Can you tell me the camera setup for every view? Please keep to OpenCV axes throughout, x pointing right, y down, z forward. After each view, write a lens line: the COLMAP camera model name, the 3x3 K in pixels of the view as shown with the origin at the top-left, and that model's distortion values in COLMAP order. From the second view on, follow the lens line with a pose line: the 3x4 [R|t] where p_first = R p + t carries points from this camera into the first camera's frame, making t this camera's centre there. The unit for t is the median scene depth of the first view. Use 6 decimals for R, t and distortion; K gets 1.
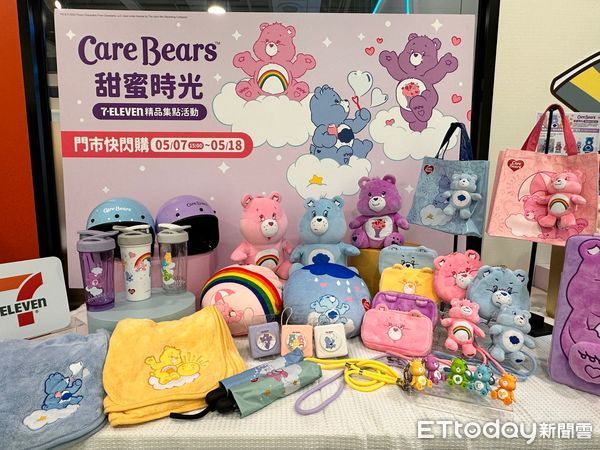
lens RADIAL K [[365.3, 0, 299.4], [0, 365.3, 224.7], [0, 0, 1]] dist [0.007872, -0.007086]
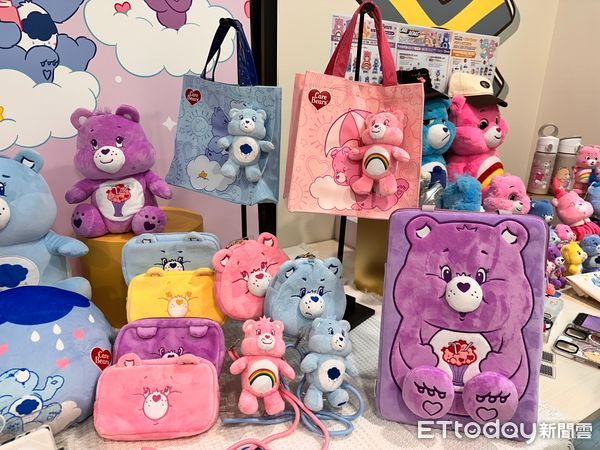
lens RADIAL K [[436.0, 0, 305.0], [0, 436.0, 228.5], [0, 0, 1]] dist [0.031141, -0.041571]
pose [[0.856580, -0.145910, 0.494956, 0.153400], [0.051966, 0.978706, 0.198582, -0.091516], [-0.513391, -0.144380, 0.845922, 0.323777]]
